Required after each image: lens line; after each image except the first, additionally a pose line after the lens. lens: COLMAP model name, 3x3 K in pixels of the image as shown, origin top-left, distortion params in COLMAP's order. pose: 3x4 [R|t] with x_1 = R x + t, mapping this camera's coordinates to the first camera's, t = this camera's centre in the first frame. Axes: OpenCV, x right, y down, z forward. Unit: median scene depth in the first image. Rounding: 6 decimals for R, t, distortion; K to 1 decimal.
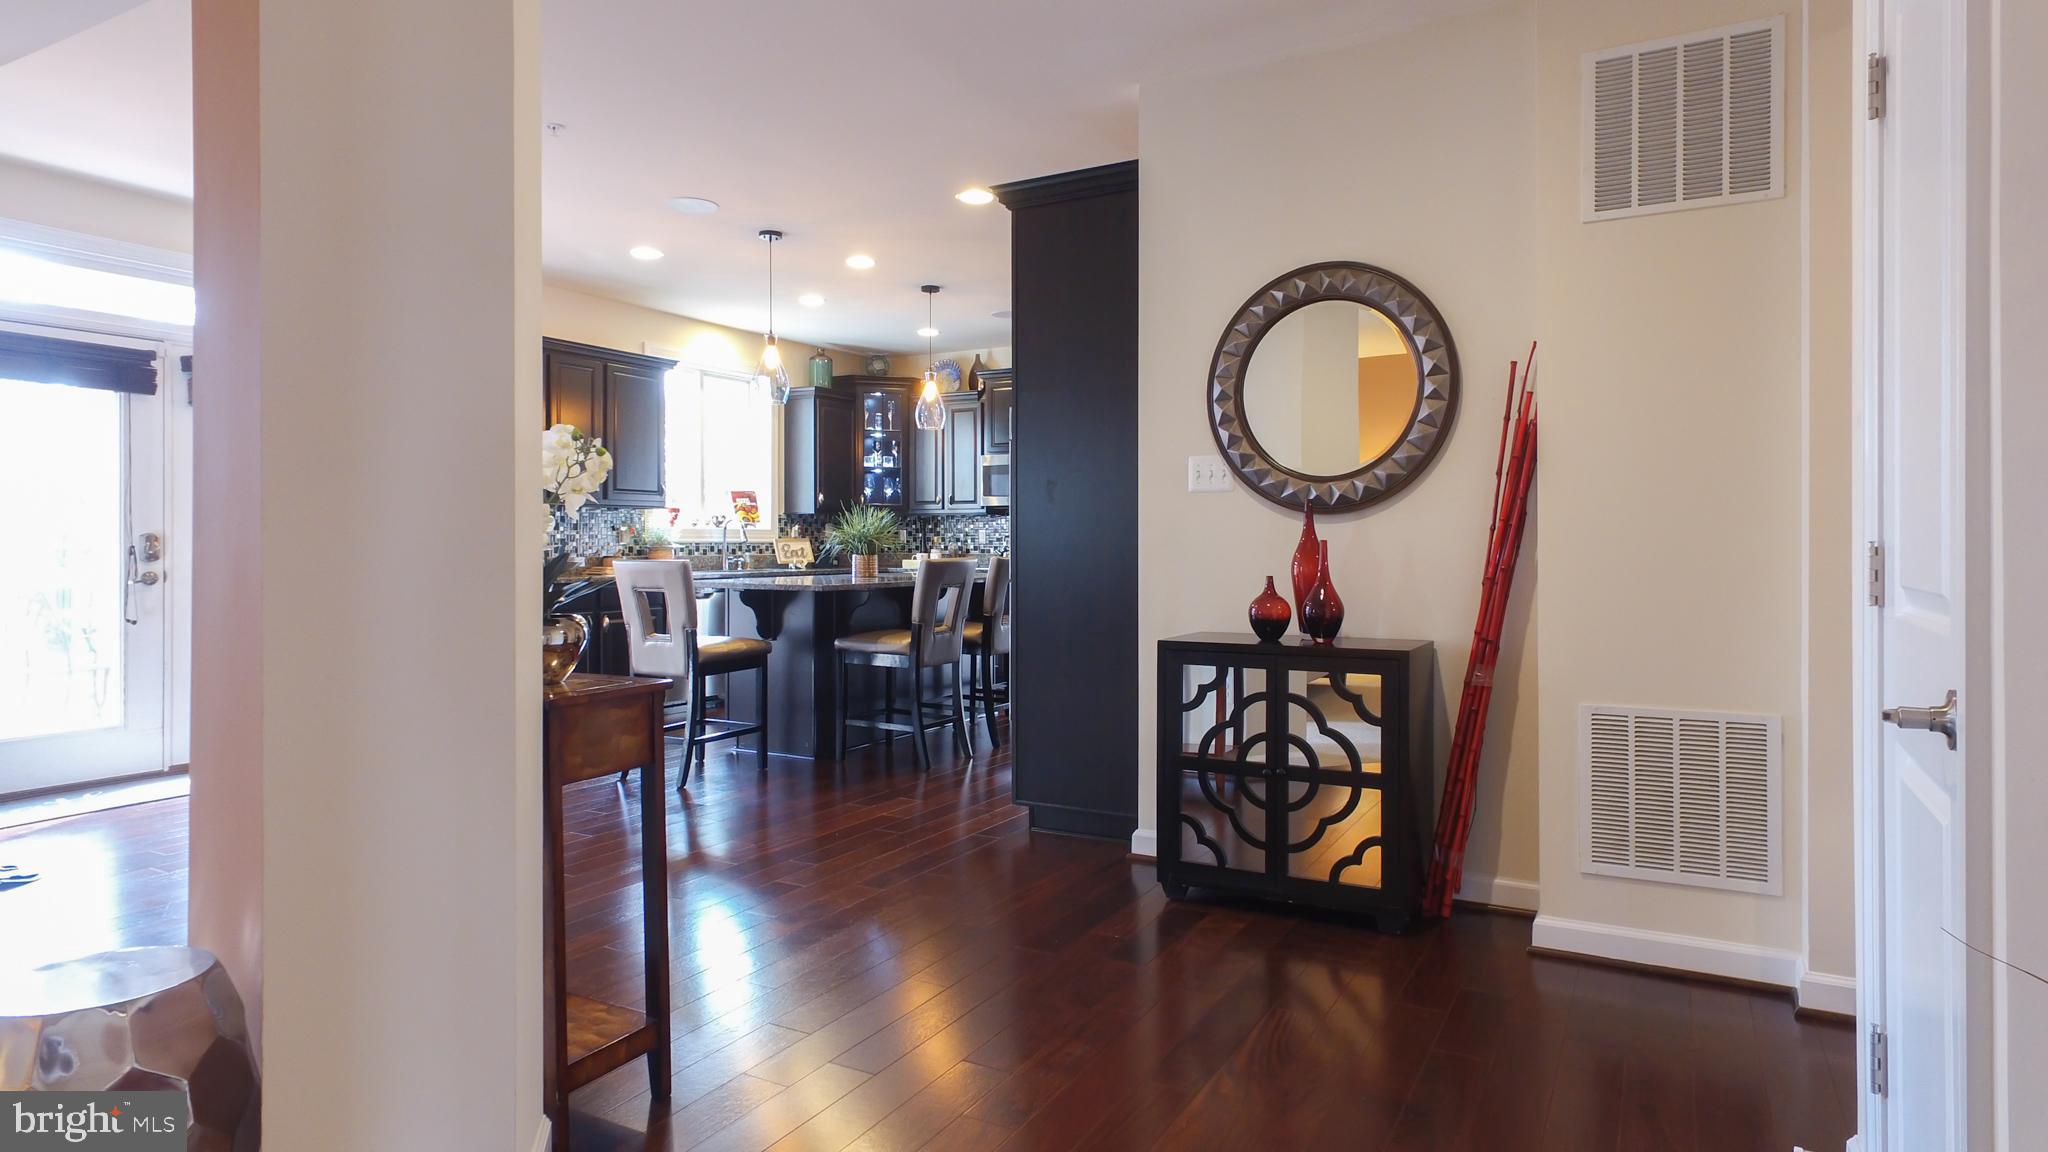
lens RADIAL K [[1159.3, 0, 1026.7], [0, 1159.3, 554.4], [0, 0, 1]] dist [0.012950, 0.000415]
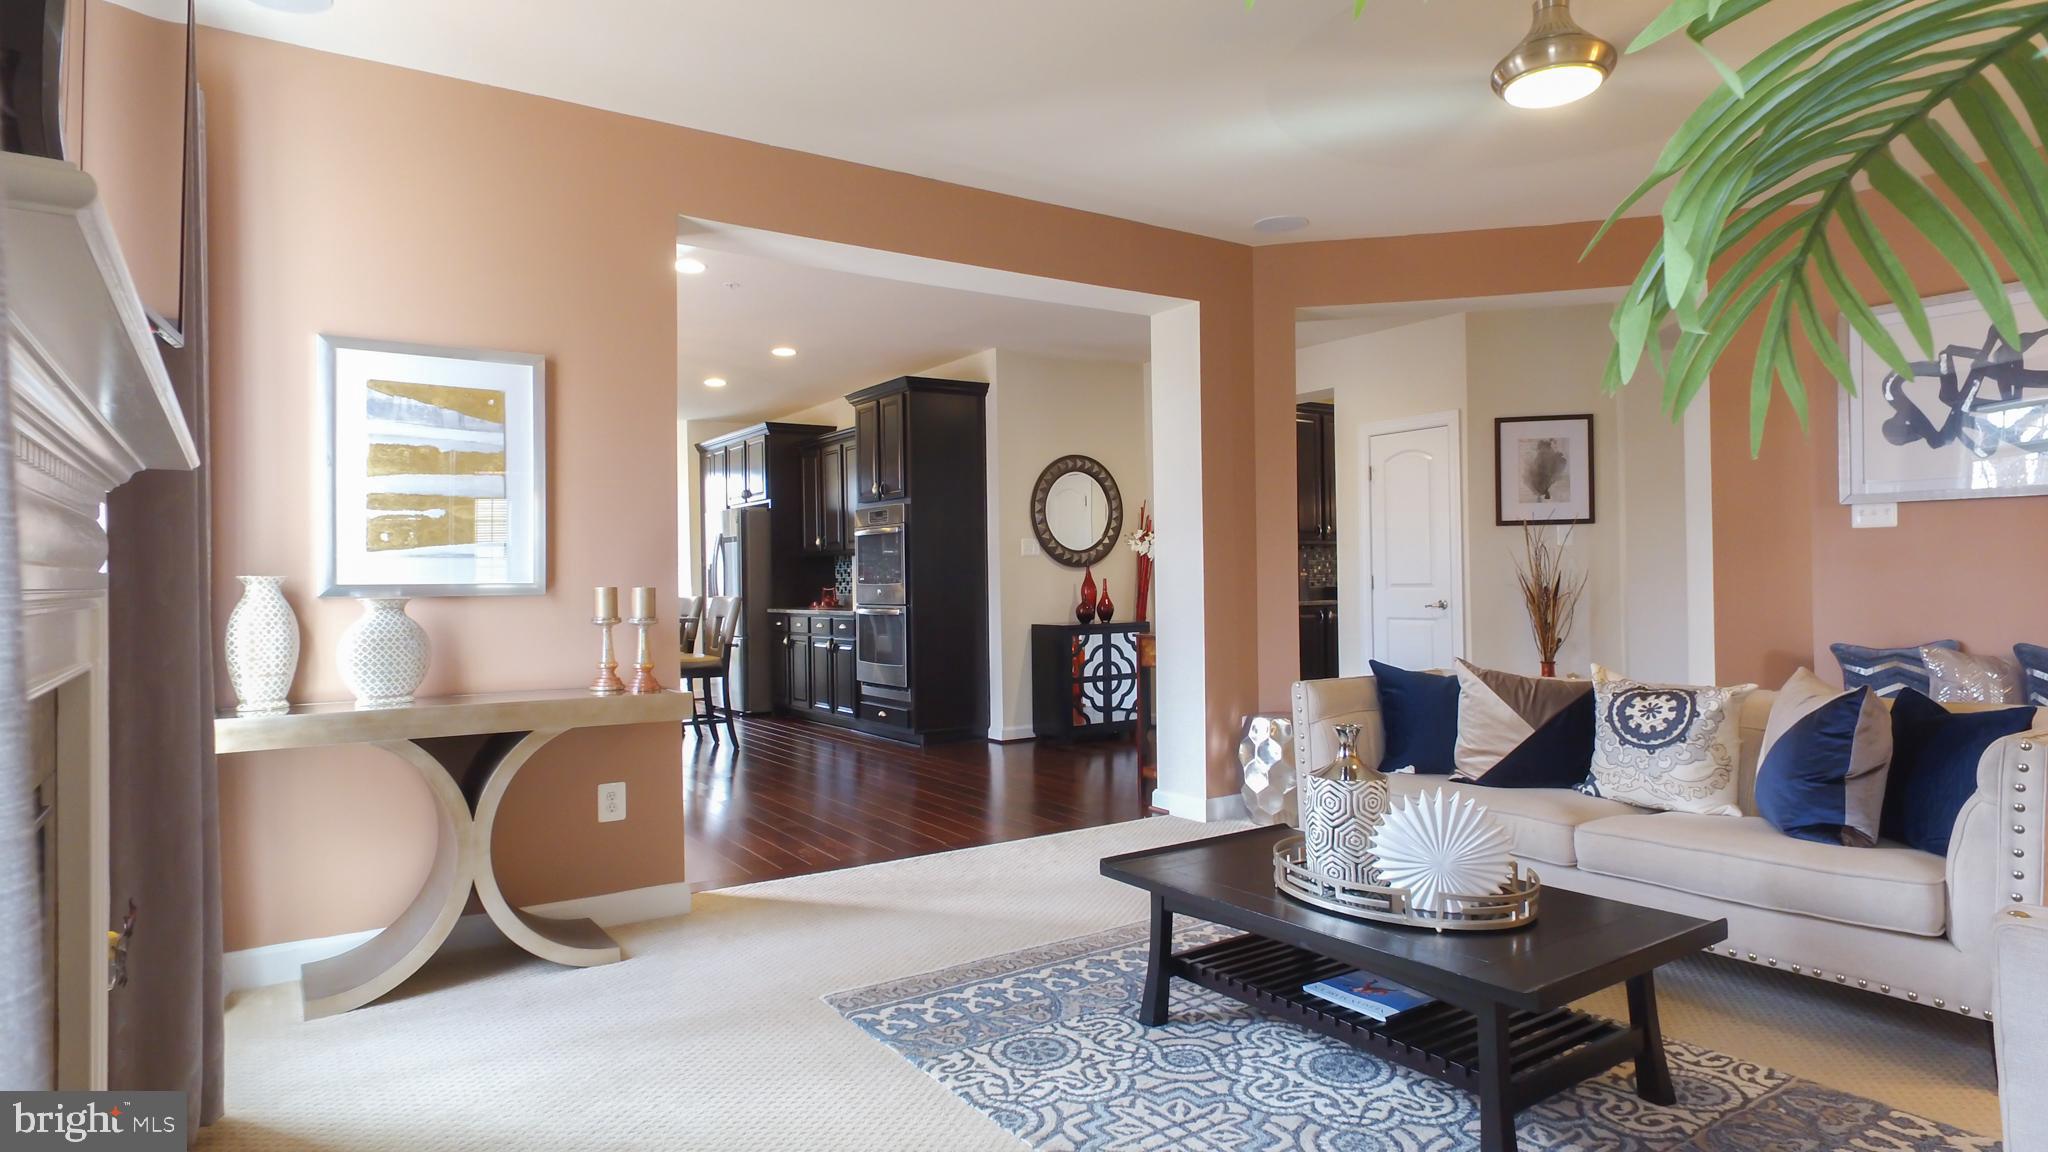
lens RADIAL K [[1151.4, 0, 1026.9], [0, 1151.4, 570.5], [0, 0, 1]] dist [0.008252, 0.000638]
pose [[0.446662, 0.000299, 0.894703, -0.863788], [0.024107, 0.999633, -0.012369, -0.001420], [-0.894378, 0.027094, 0.446491, 0.047419]]
